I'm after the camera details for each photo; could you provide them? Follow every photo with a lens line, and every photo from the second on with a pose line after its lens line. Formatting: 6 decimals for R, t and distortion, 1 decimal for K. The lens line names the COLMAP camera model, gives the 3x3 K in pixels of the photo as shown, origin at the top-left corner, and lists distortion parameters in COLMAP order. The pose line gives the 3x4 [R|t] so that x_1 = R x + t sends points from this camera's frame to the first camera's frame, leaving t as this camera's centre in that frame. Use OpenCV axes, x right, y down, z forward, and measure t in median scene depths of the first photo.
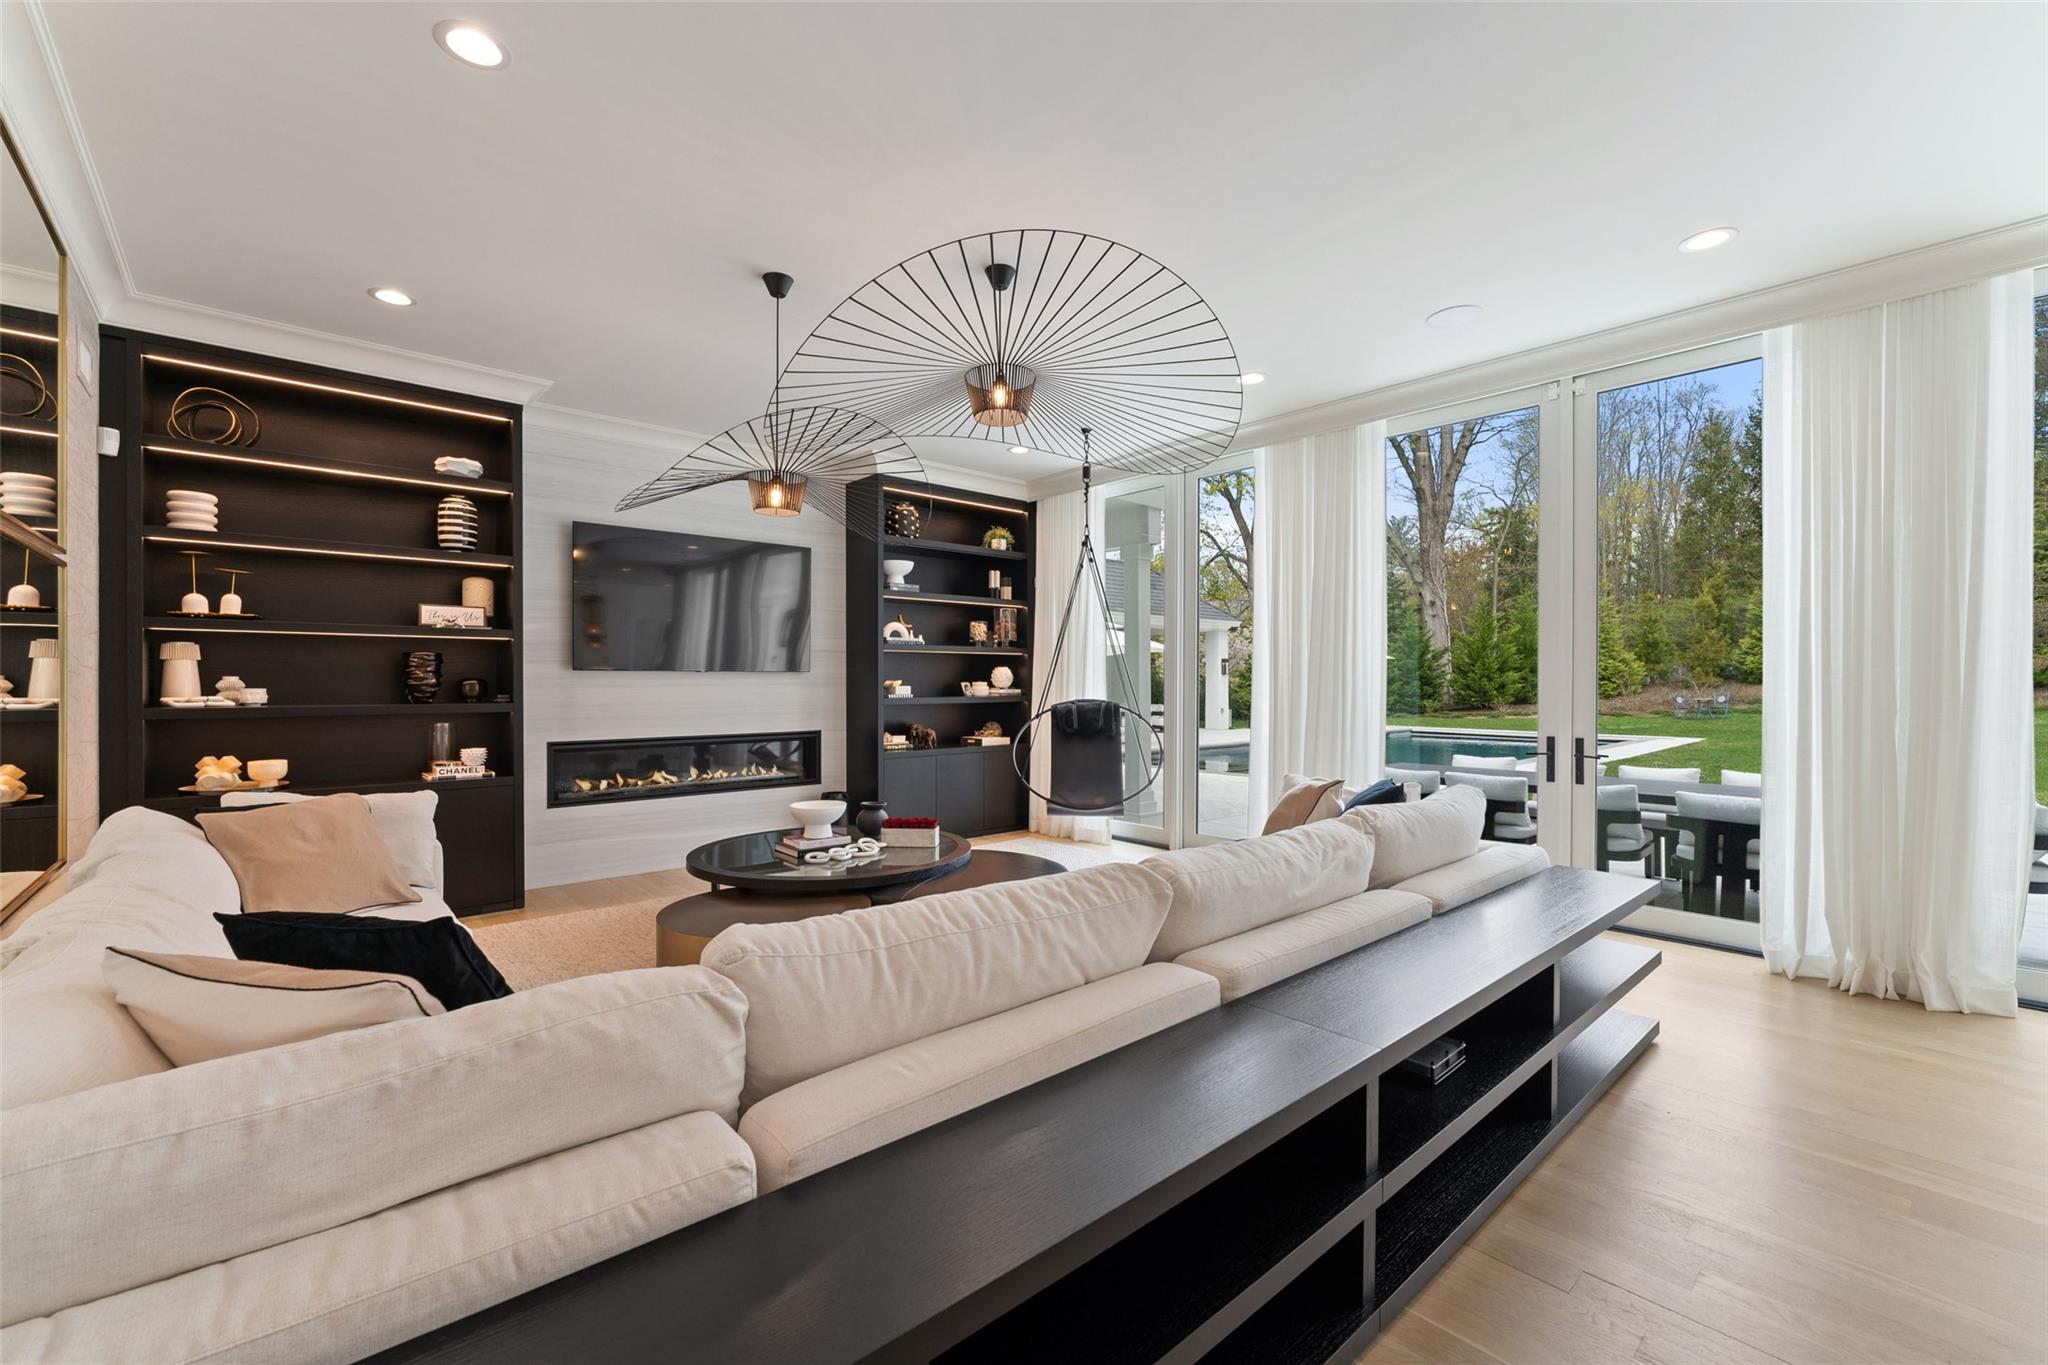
lens RADIAL K [[834.5, 0, 1024.2], [0, 834.5, 686.4], [0, 0, 1]] dist [-0.003802, -0.000071]
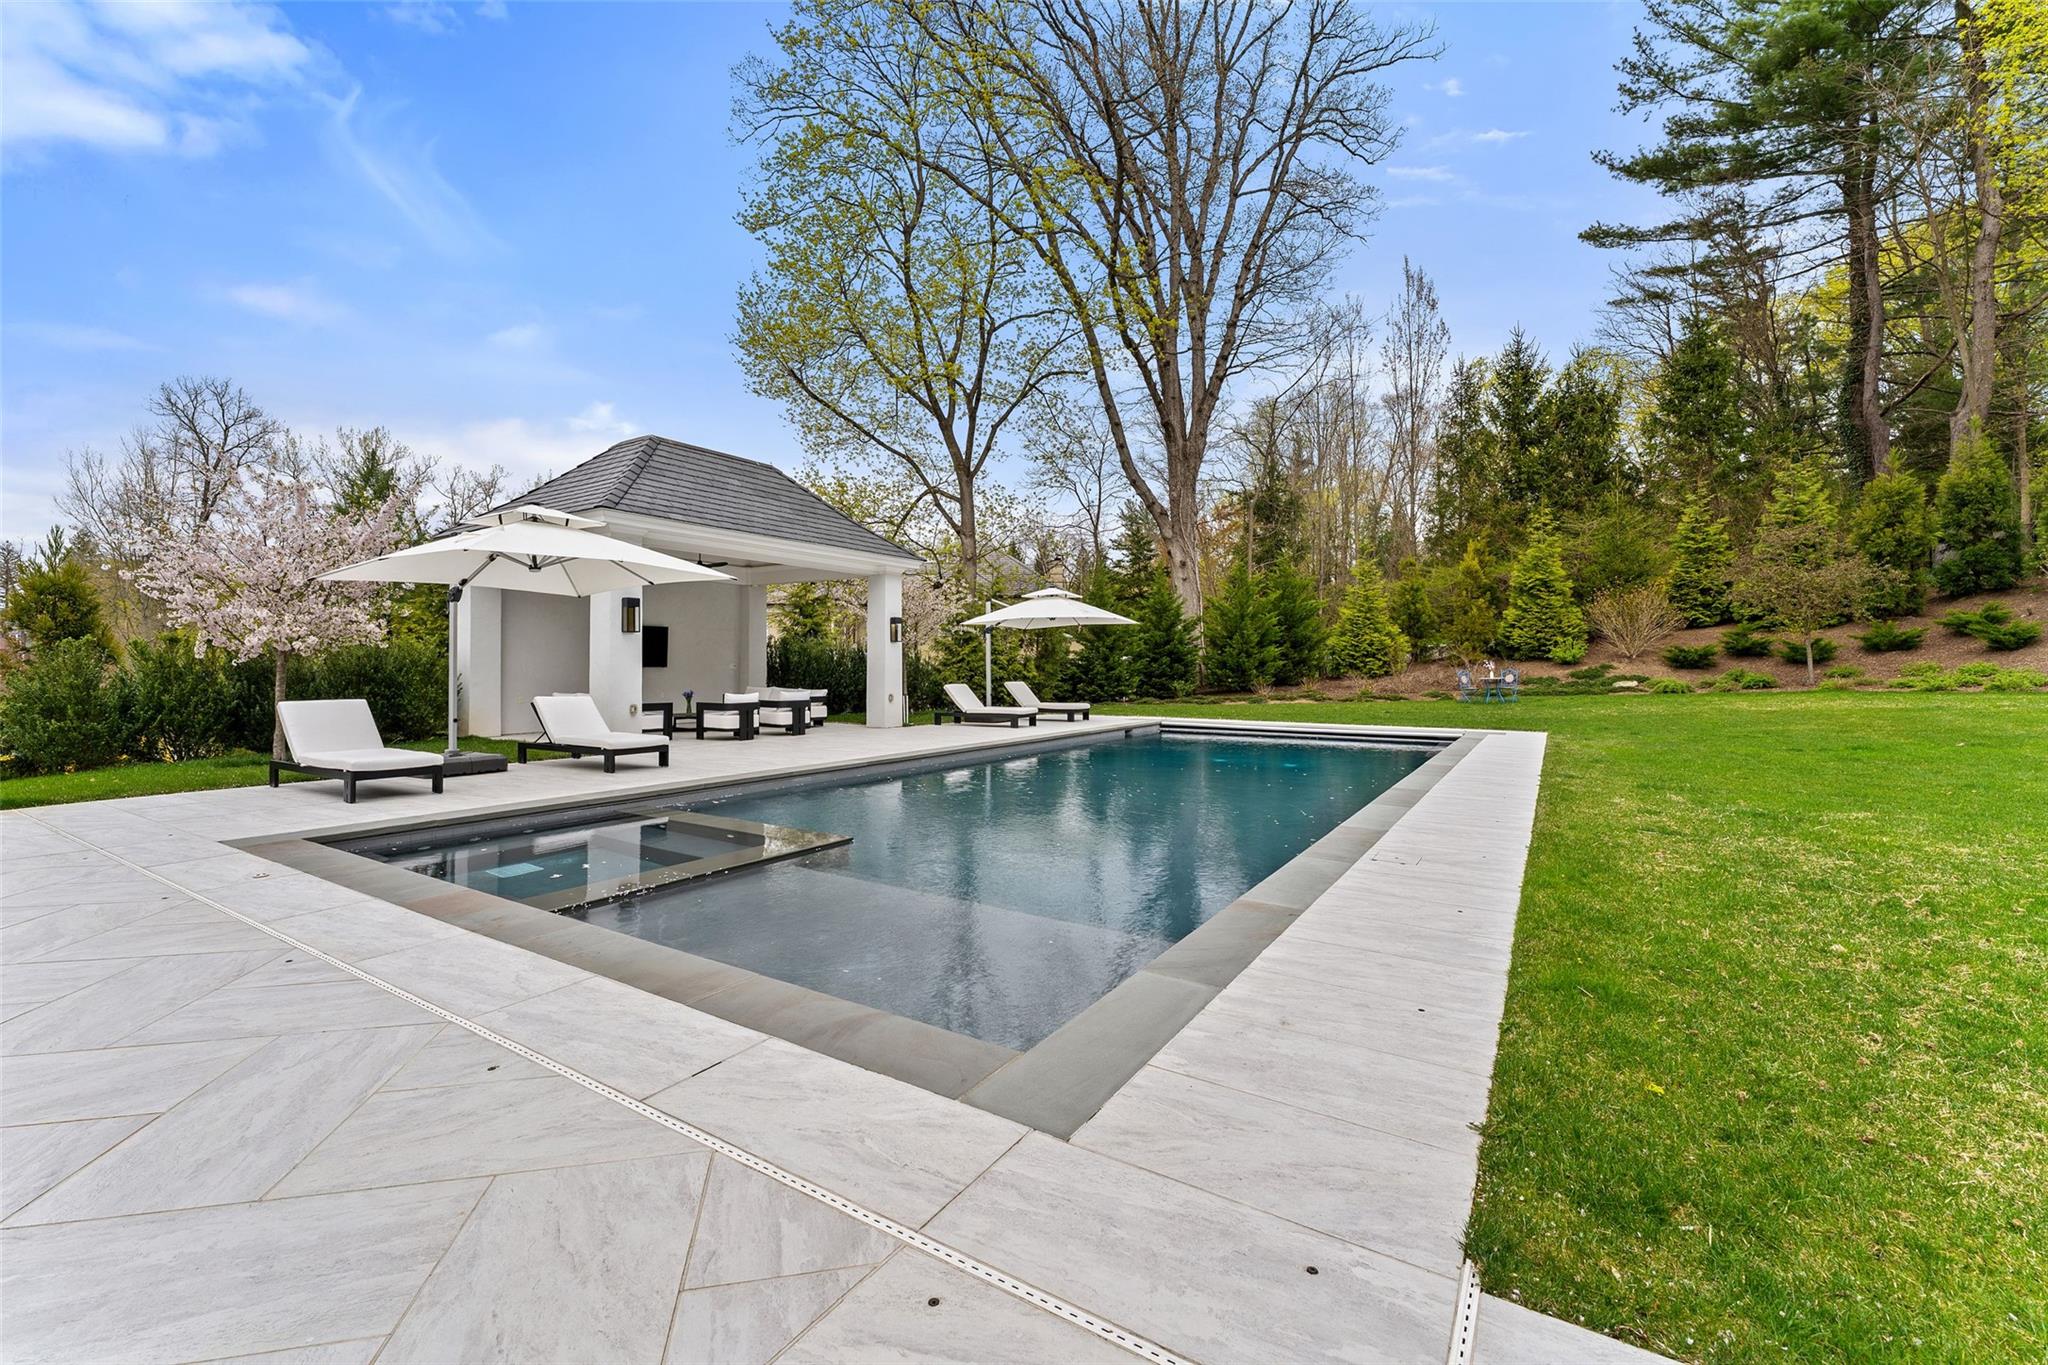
lens RADIAL K [[834.5, 0, 1024.2], [0, 834.5, 686.4], [0, 0, 1]] dist [-0.003802, -0.000071]
pose [[0.962243, -0.005177, 0.272141, 0.530216], [0.000351, 0.999842, 0.017780, 0.029160], [-0.272190, -0.017014, 0.962093, 1.152369]]
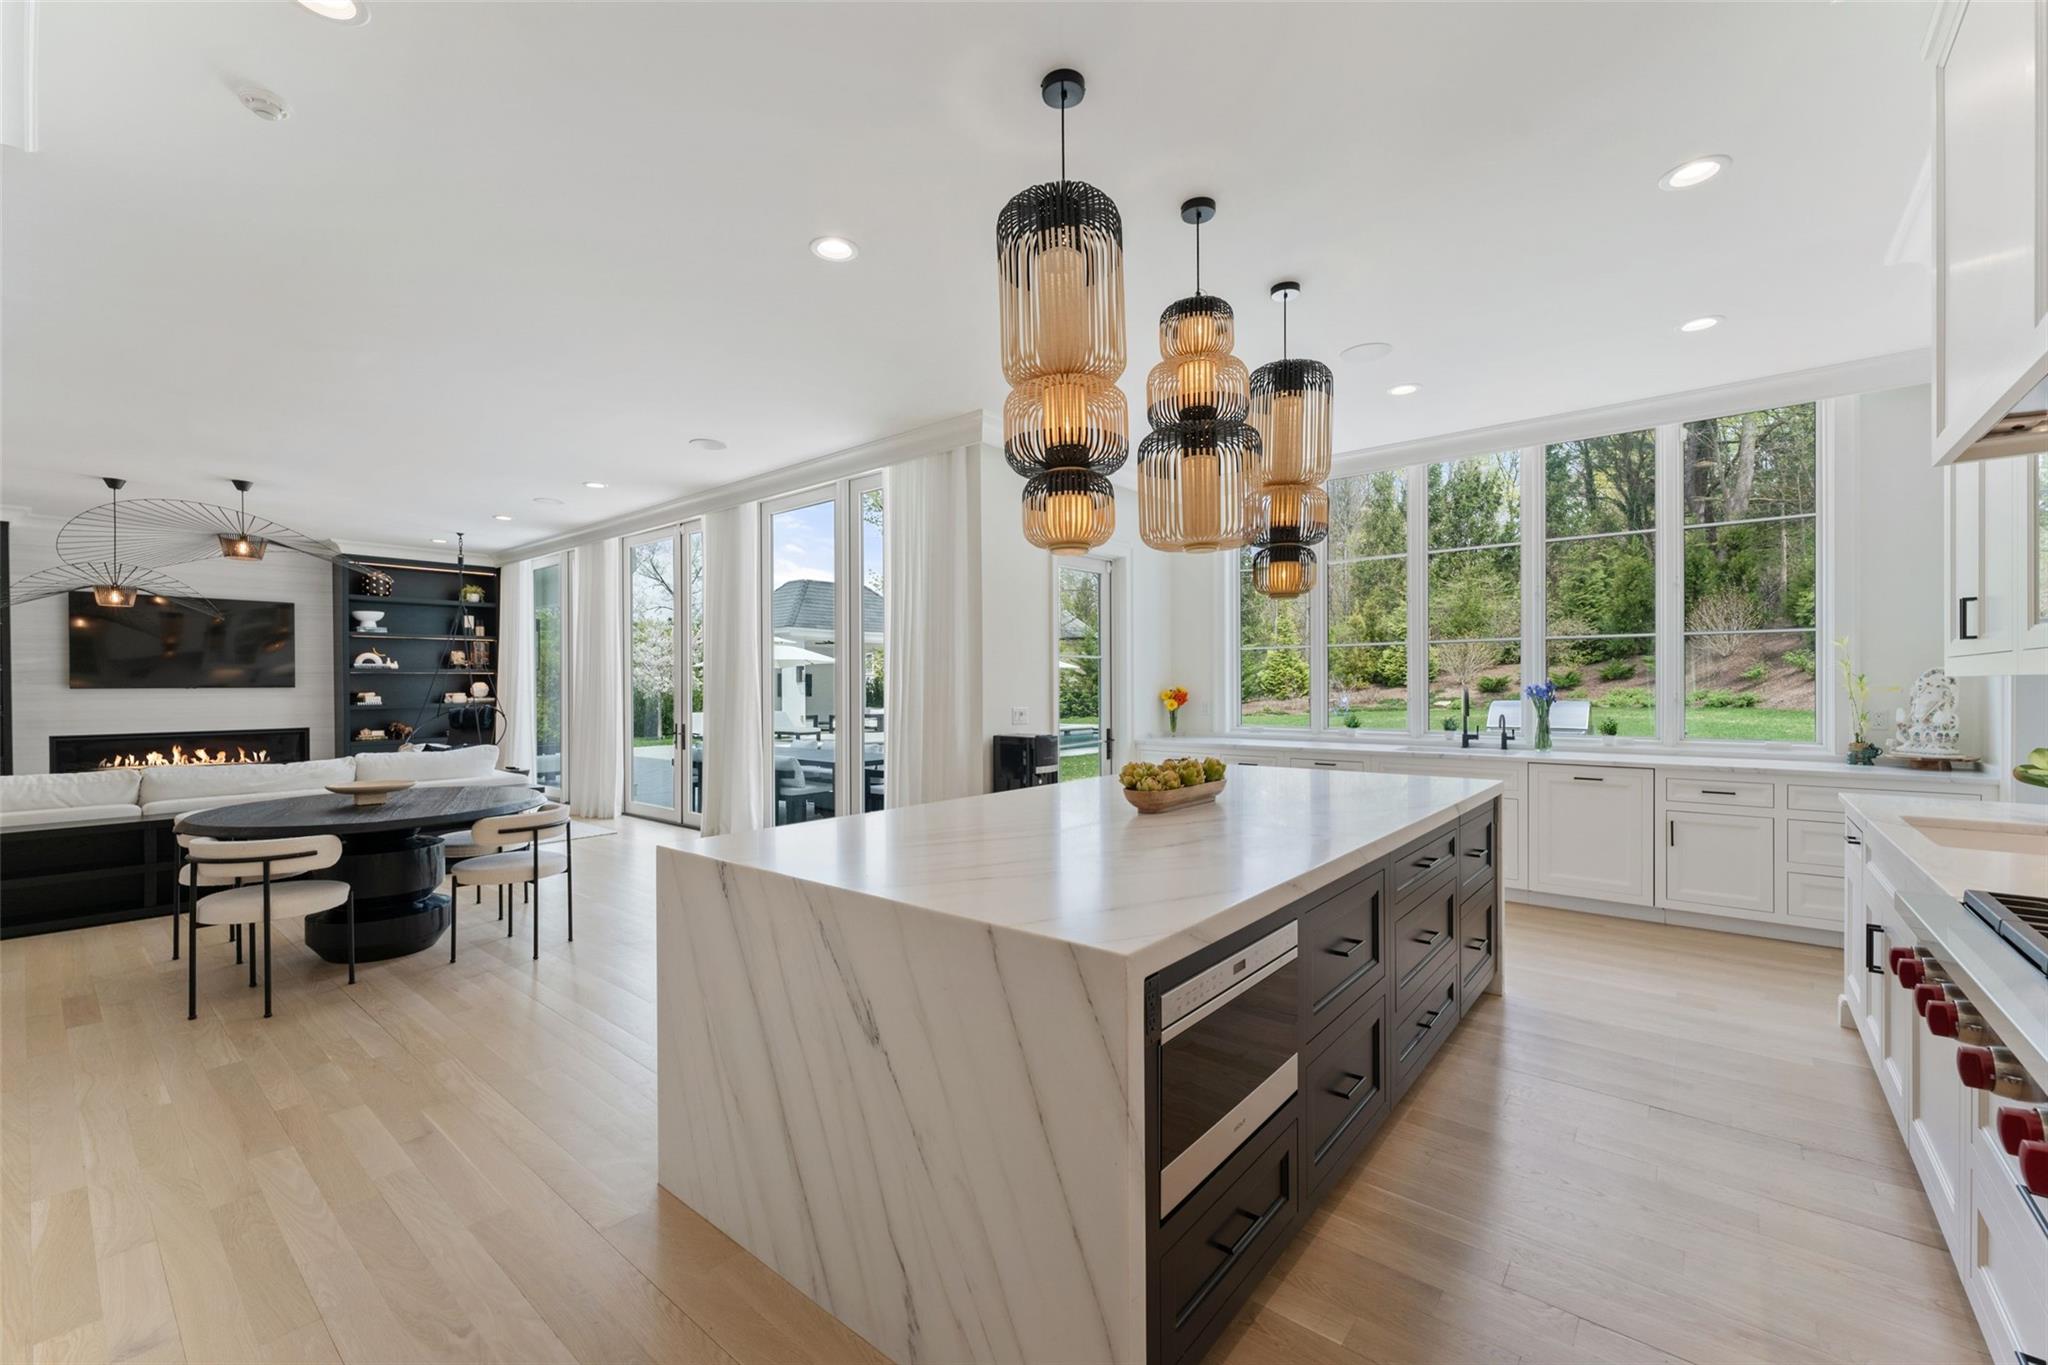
lens RADIAL K [[846.2, 0, 1023.1], [0, 846.2, 692.5], [0, 0, 1]] dist [-0.001201, 0.000002]
pose [[0.993175, -0.004876, 0.116532, 0.733819], [0.004532, 0.999985, 0.003216, -0.006595], [-0.116546, -0.002666, 0.993182, -0.549750]]
